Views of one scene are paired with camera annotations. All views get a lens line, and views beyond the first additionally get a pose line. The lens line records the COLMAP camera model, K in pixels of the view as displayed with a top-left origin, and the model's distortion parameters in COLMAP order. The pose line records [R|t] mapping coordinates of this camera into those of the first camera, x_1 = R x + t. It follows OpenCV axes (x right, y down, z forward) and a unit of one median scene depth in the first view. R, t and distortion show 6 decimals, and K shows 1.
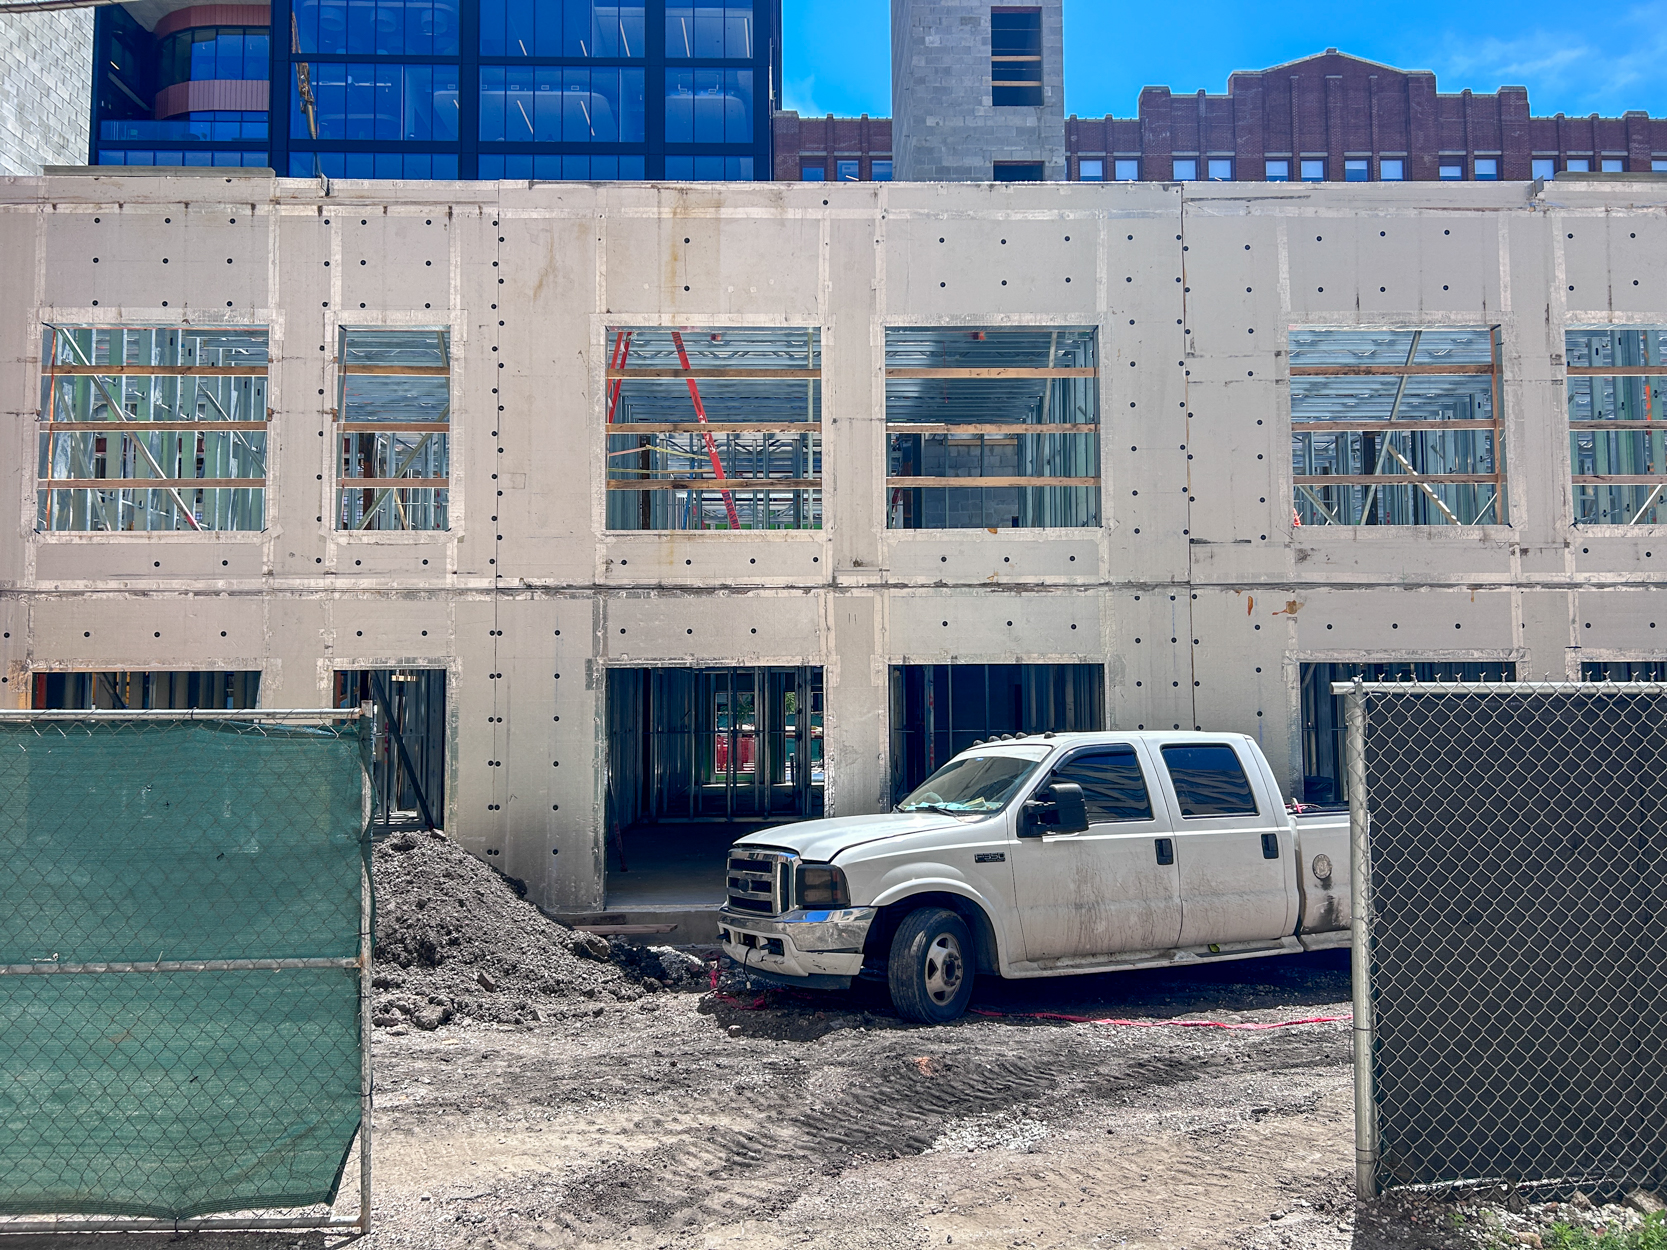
lens RADIAL K [[1248.7, 0, 827.1], [0, 1248.7, 626.2], [0, 0, 1]] dist [0.029003, 0.000533]
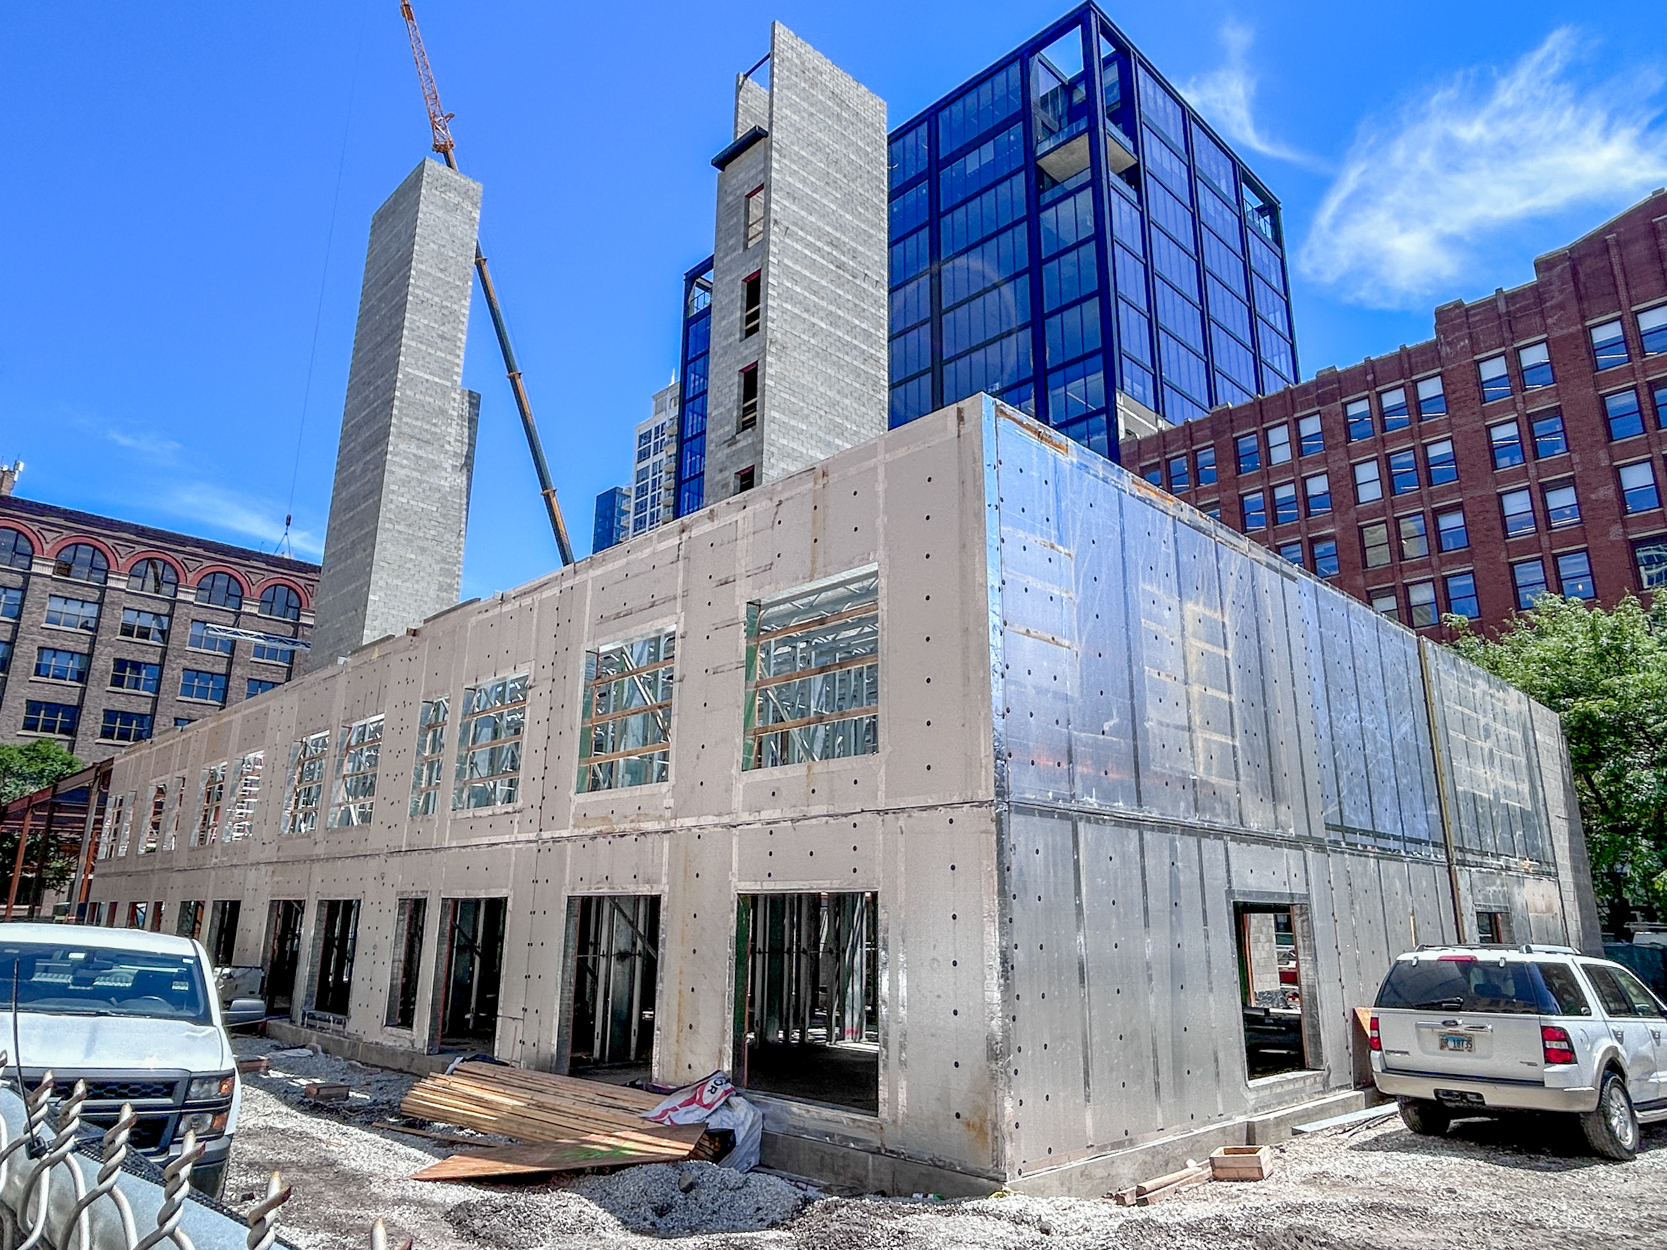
lens RADIAL K [[1088.5, 0, 826.9], [0, 1088.5, 618.5], [0, 0, 1]] dist [0.006121, -0.009793]
pose [[0.663421, -0.180576, -0.726130, 1.386612], [0.023575, 0.975005, -0.220928, -0.003043], [0.747875, 0.129450, 0.651096, 0.243182]]
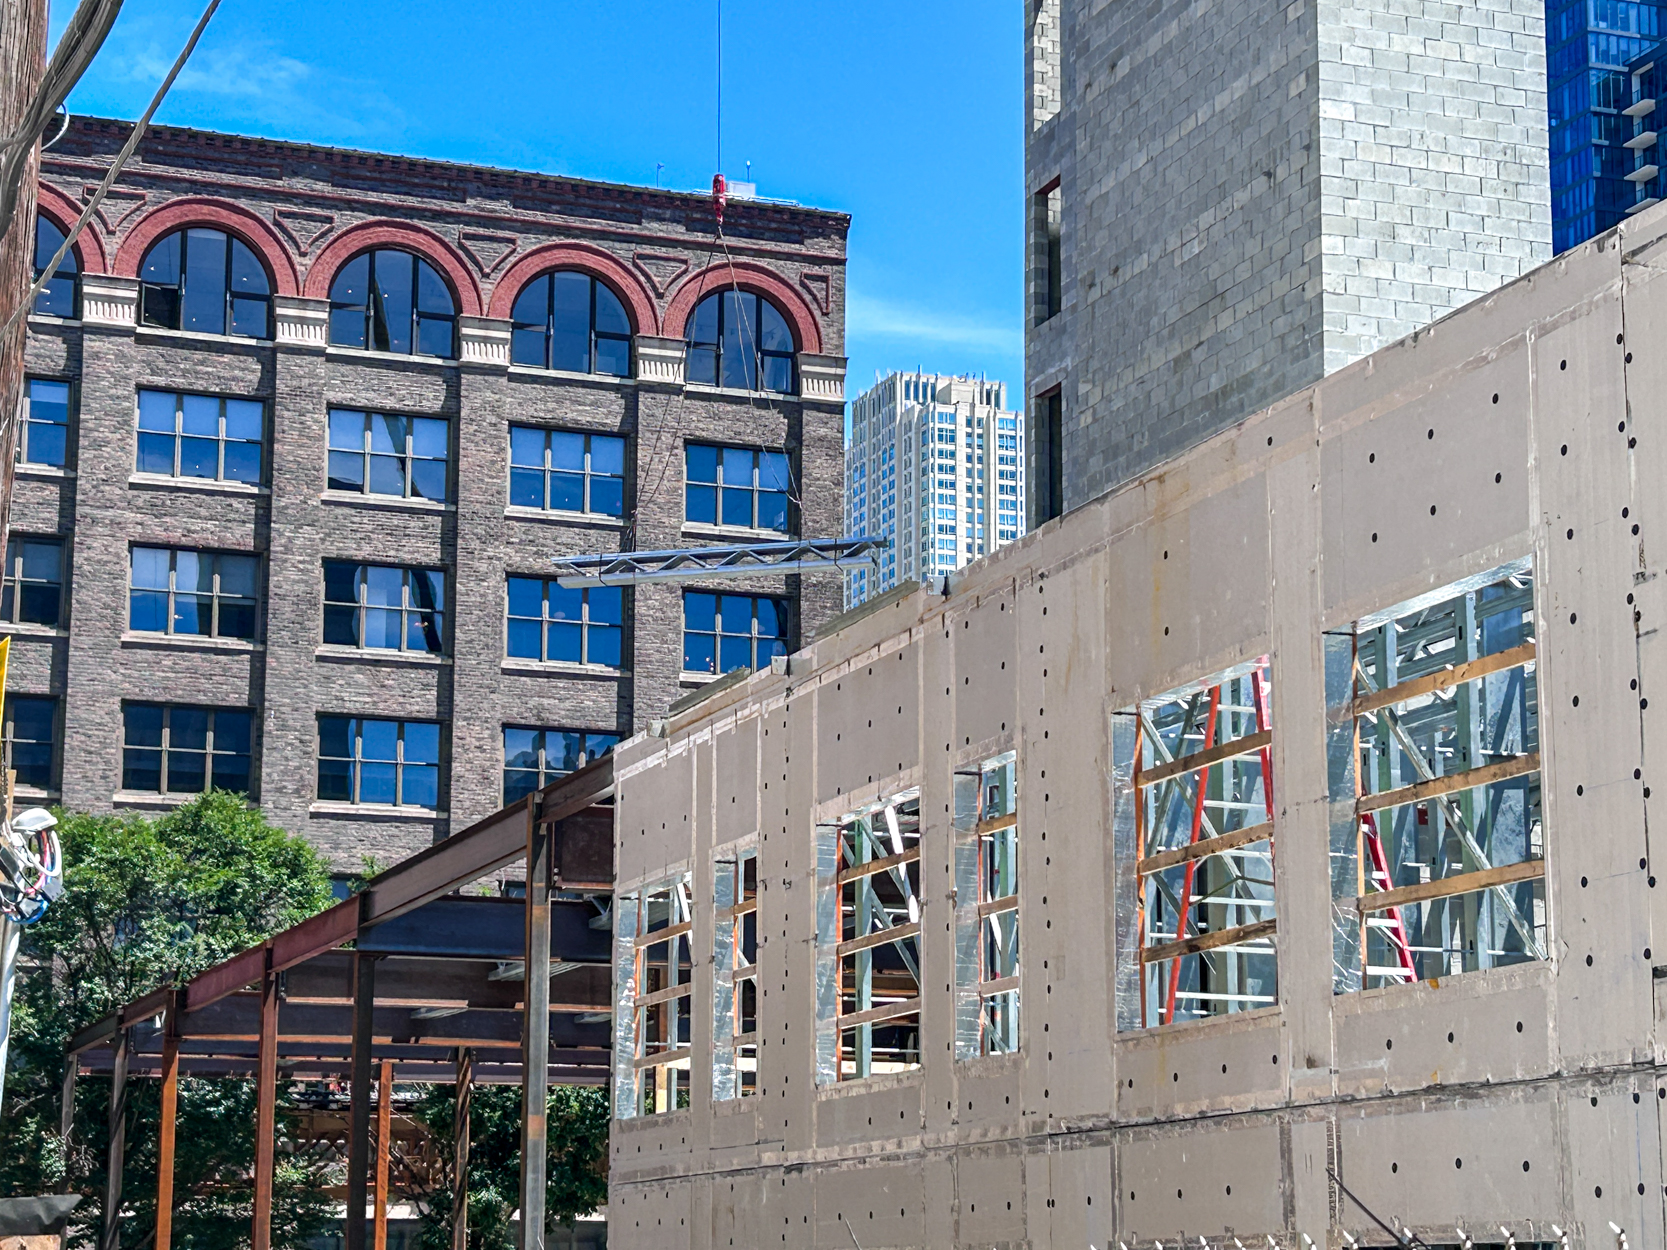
lens RADIAL K [[3380.6, 0, 829.3], [0, 3380.6, 624.8], [0, 0, 1]] dist [0.036058, 0.000000]
pose [[0.320661, -0.177847, -0.930348, 0.765923], [0.053804, 0.984049, -0.169568, 0.001213], [0.945665, 0.004317, 0.325115, 0.162605]]
